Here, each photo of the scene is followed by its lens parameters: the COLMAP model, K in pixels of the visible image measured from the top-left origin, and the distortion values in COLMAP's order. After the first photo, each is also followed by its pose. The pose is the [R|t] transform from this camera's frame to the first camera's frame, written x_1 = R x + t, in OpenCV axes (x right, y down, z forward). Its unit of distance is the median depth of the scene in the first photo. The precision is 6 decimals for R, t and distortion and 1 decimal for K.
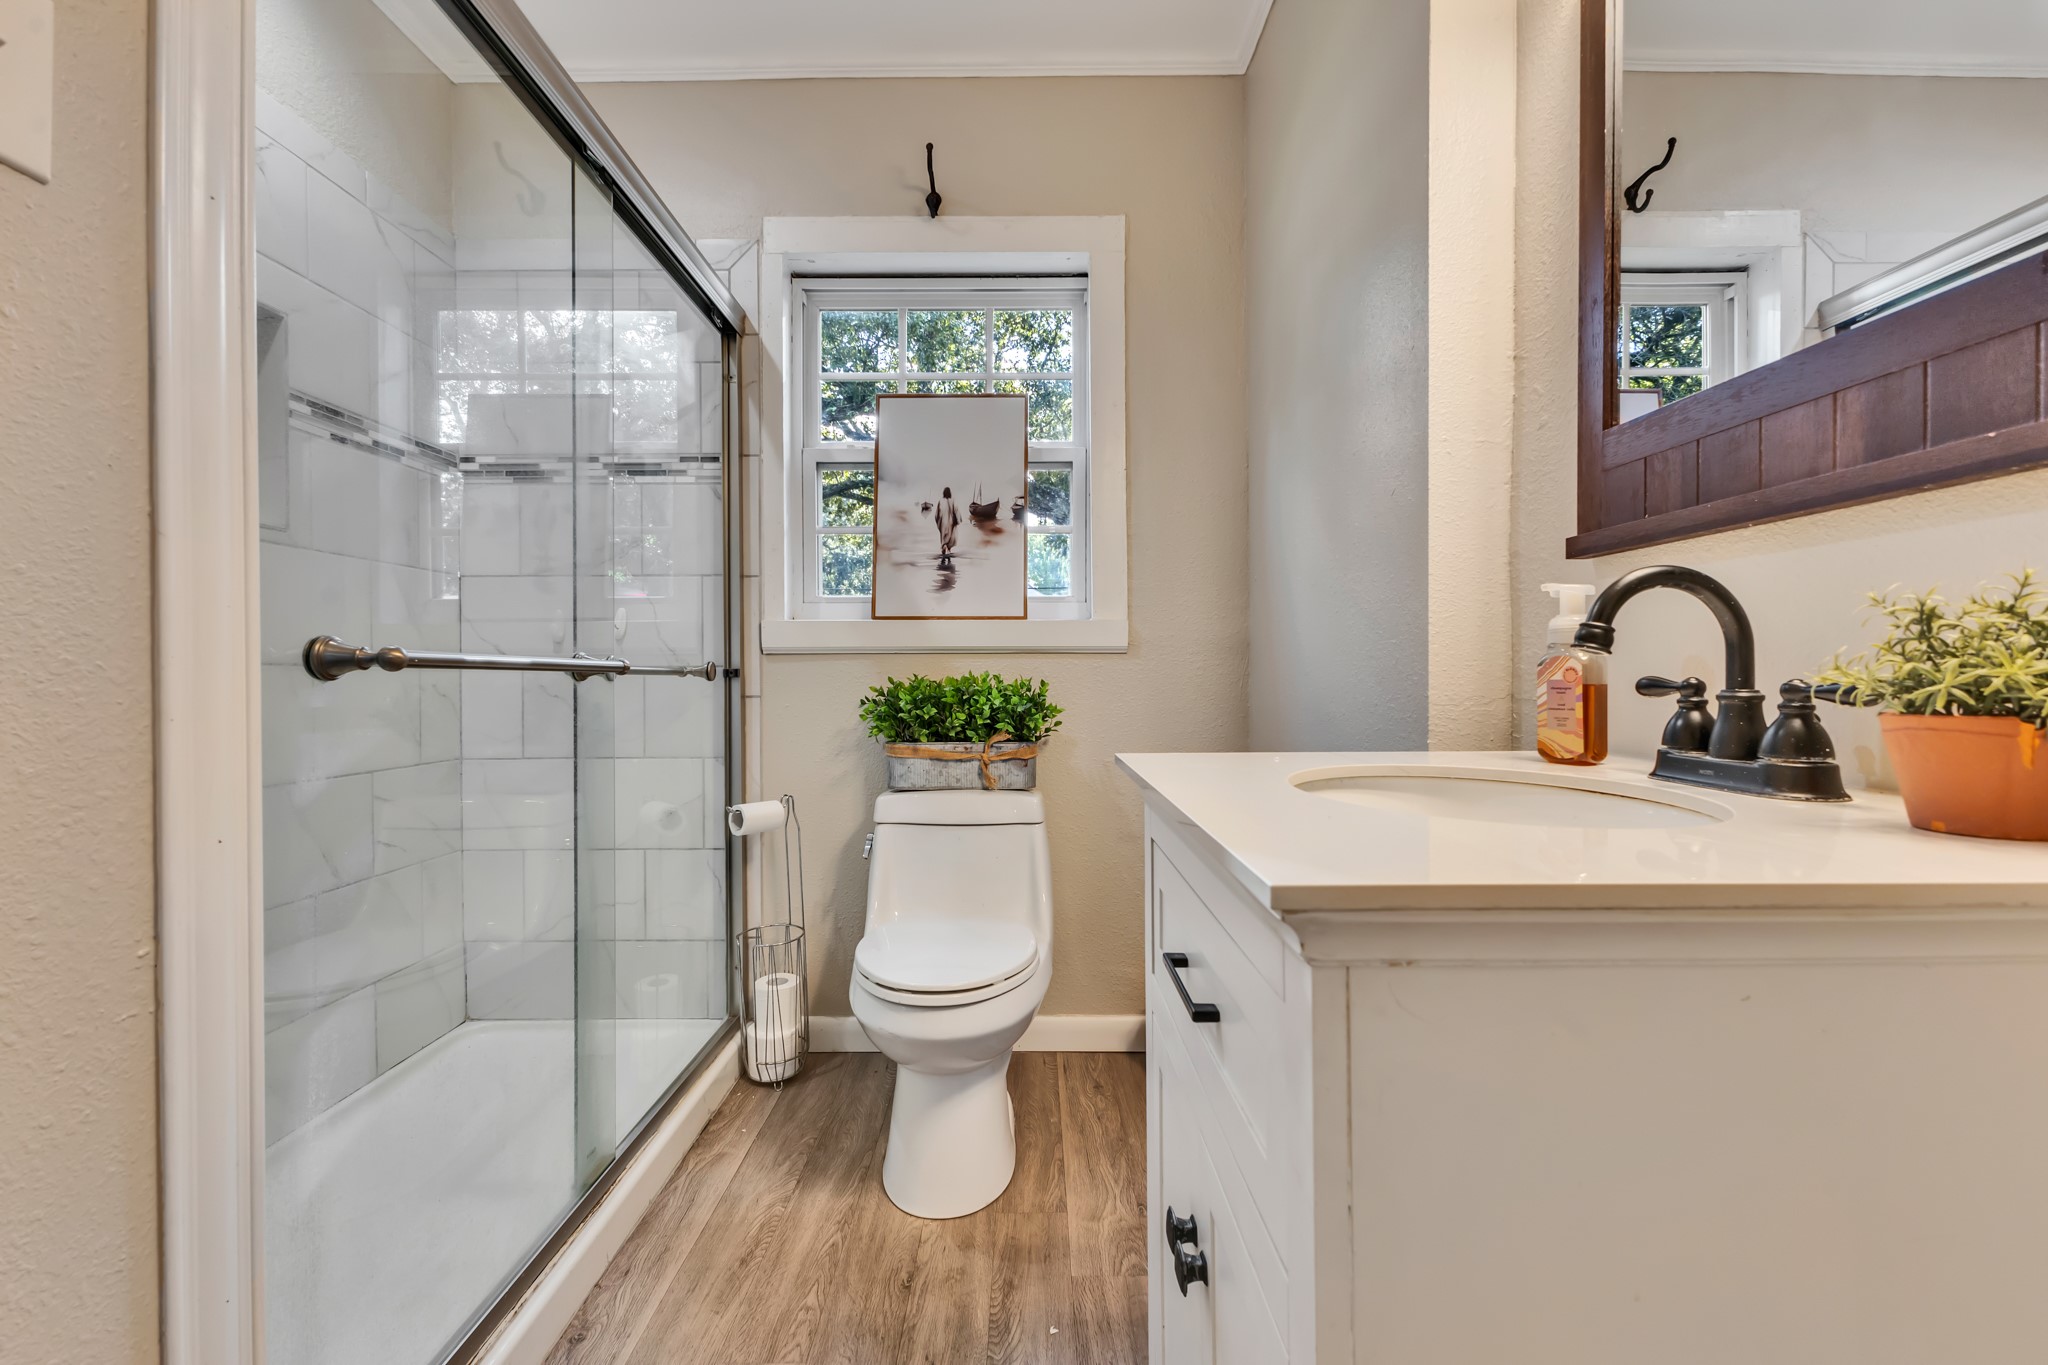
lens RADIAL K [[874.1, 0, 1015.7], [0, 874.1, 681.2], [0, 0, 1]] dist [0.014300, -0.001437]
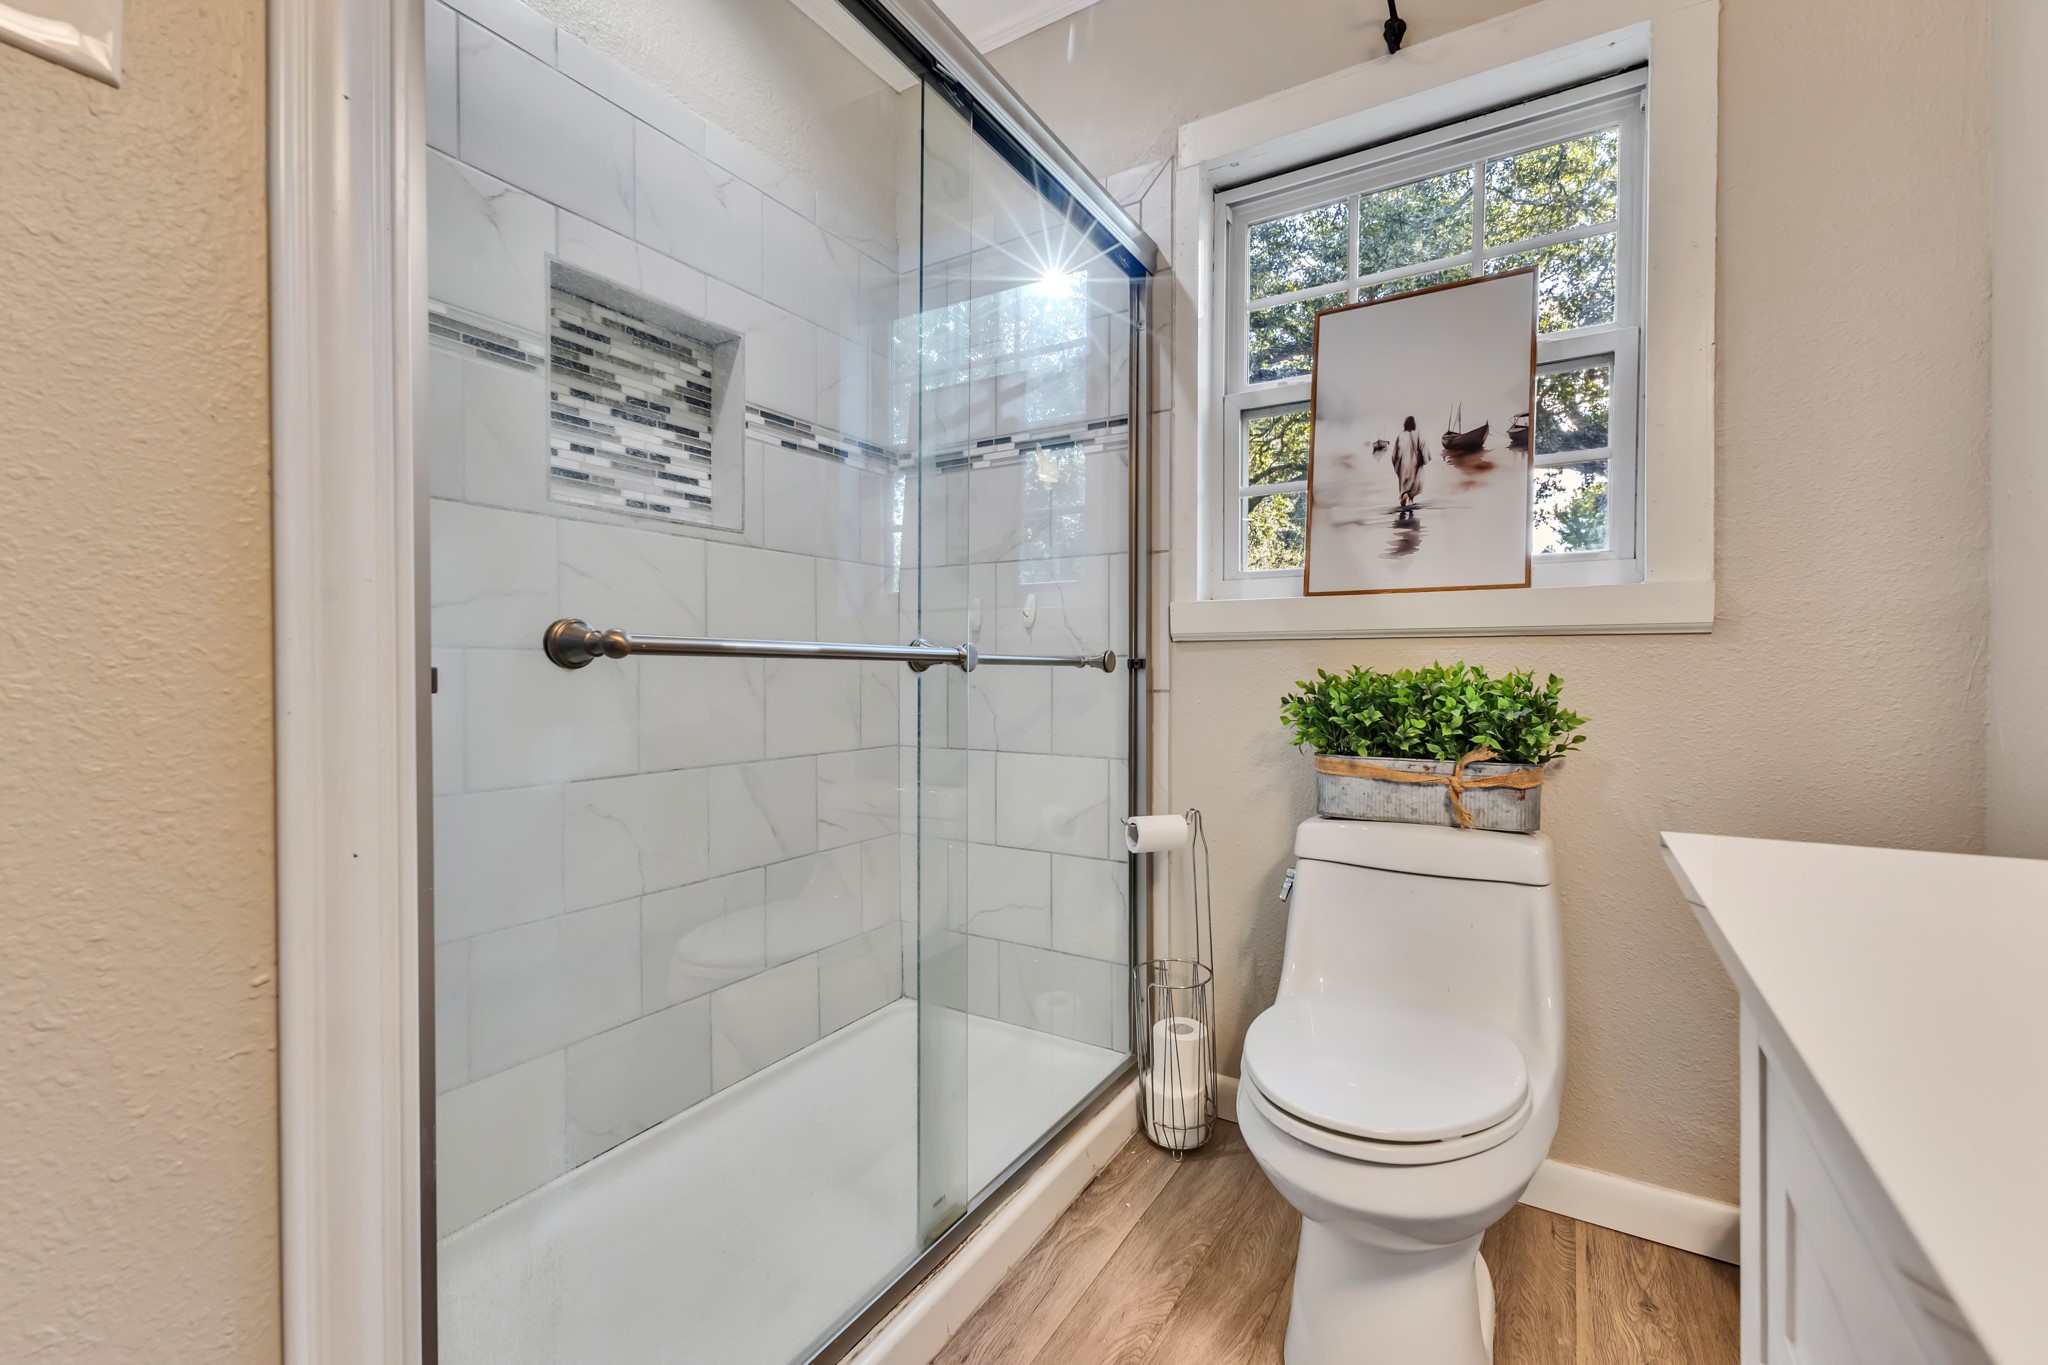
lens RADIAL K [[874.1, 0, 1025.4], [0, 874.1, 678.4], [0, 0, 1]] dist [0.014300, -0.001437]
pose [[0.857313, 0.010677, -0.514684, 0.033797], [-0.007835, 0.999940, 0.007693, -0.000489], [0.514735, -0.002563, 0.857345, 0.220519]]
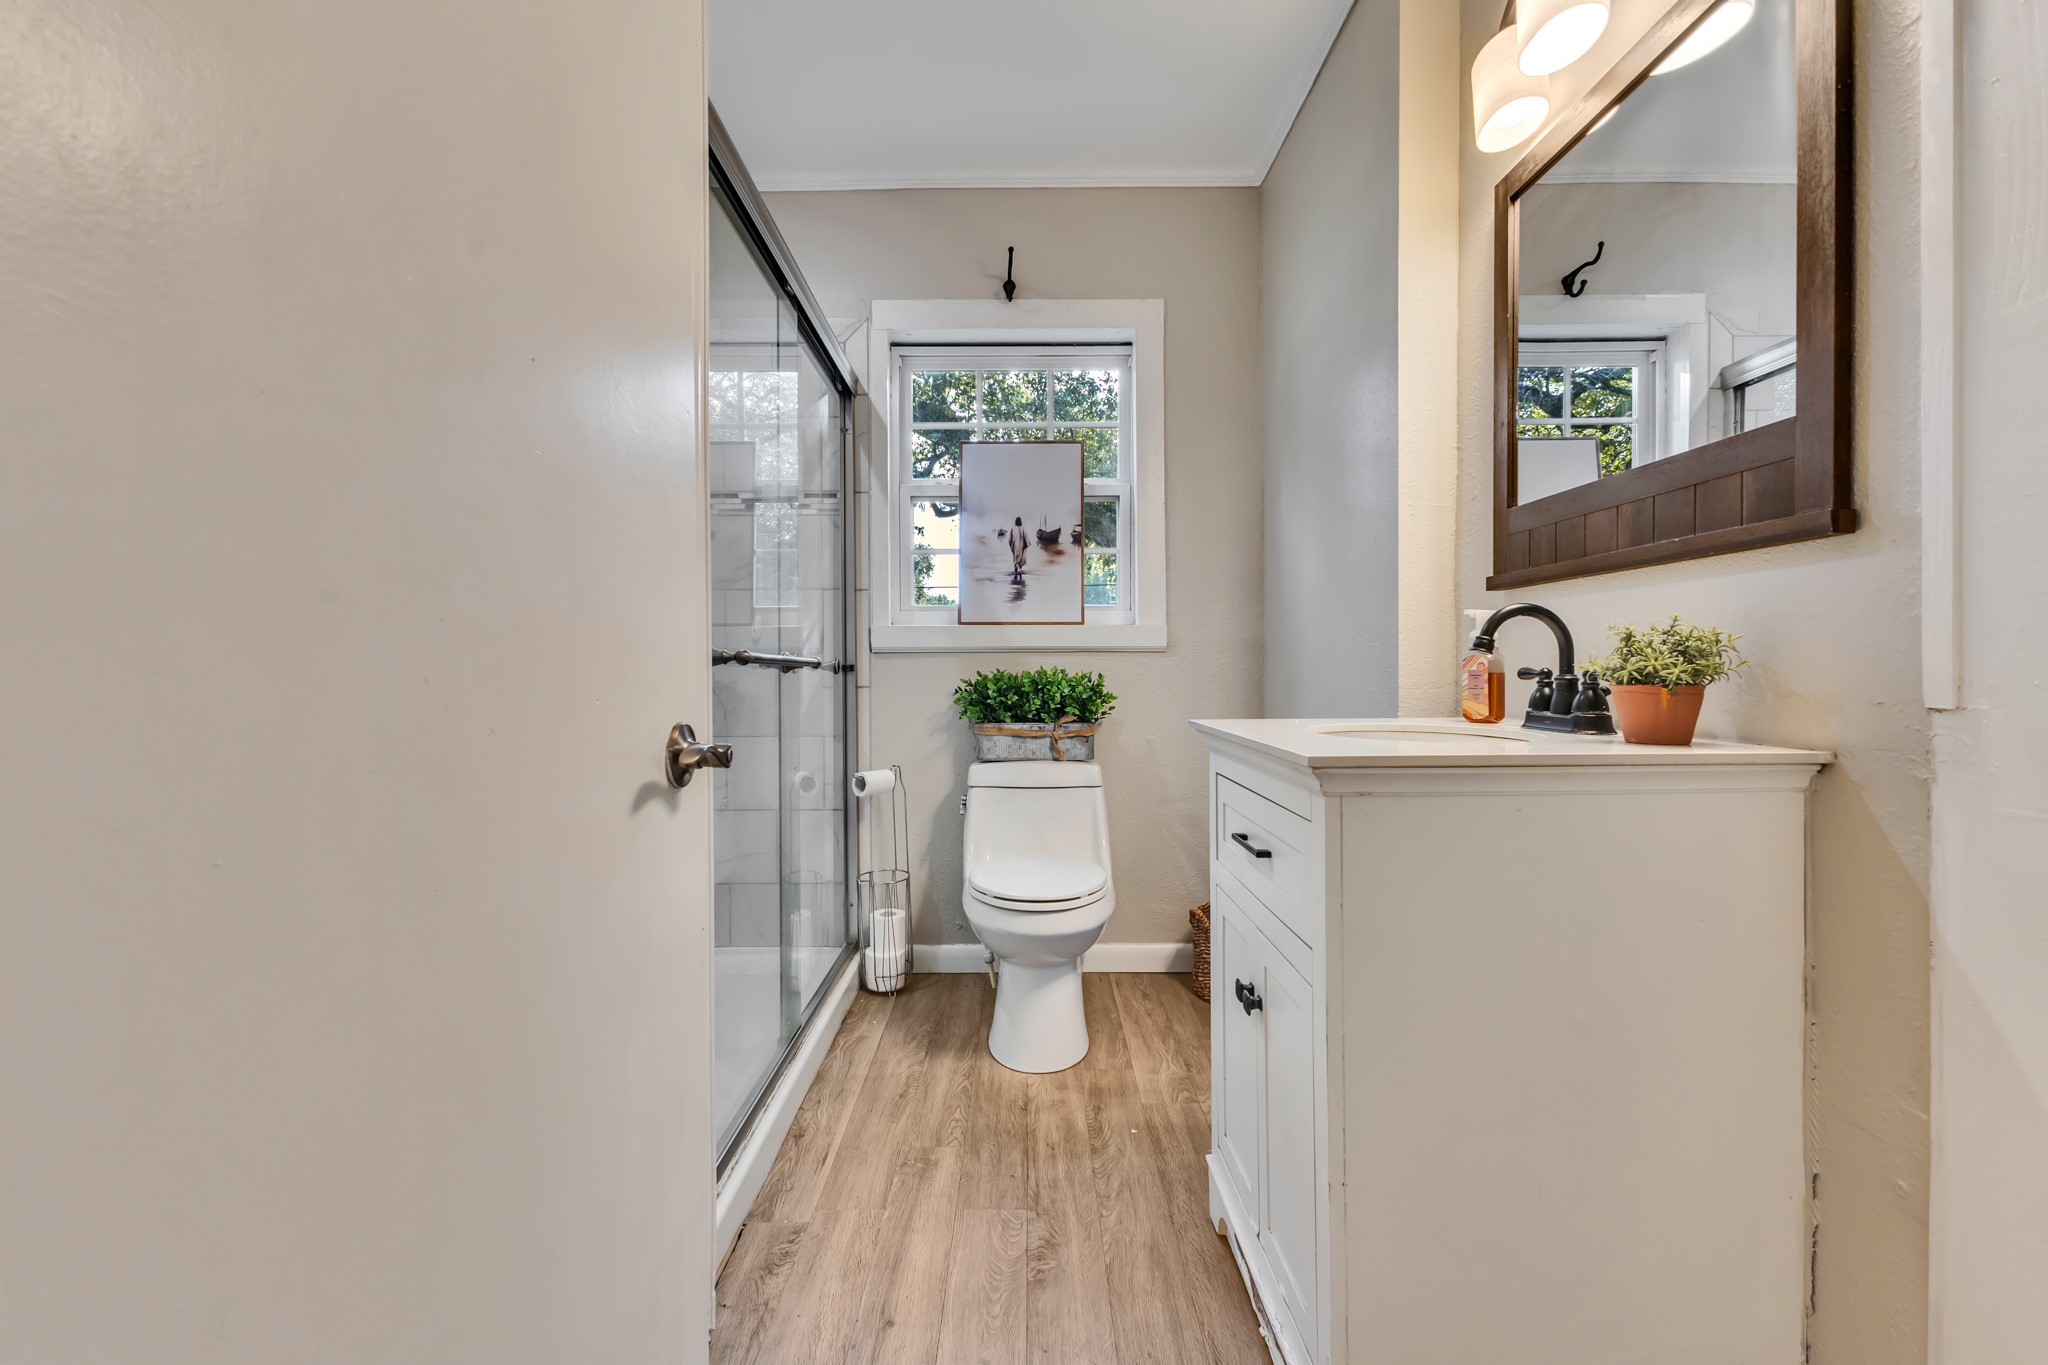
lens RADIAL K [[874.1, 0, 1017.7], [0, 874.1, 682.1], [0, 0, 1]] dist [0.014300, -0.001437]
pose [[0.999979, -0.001219, 0.006345, -0.103656], [0.001187, 0.999987, 0.004999, 0.005507], [-0.006351, -0.004991, 0.999967, -0.276734]]
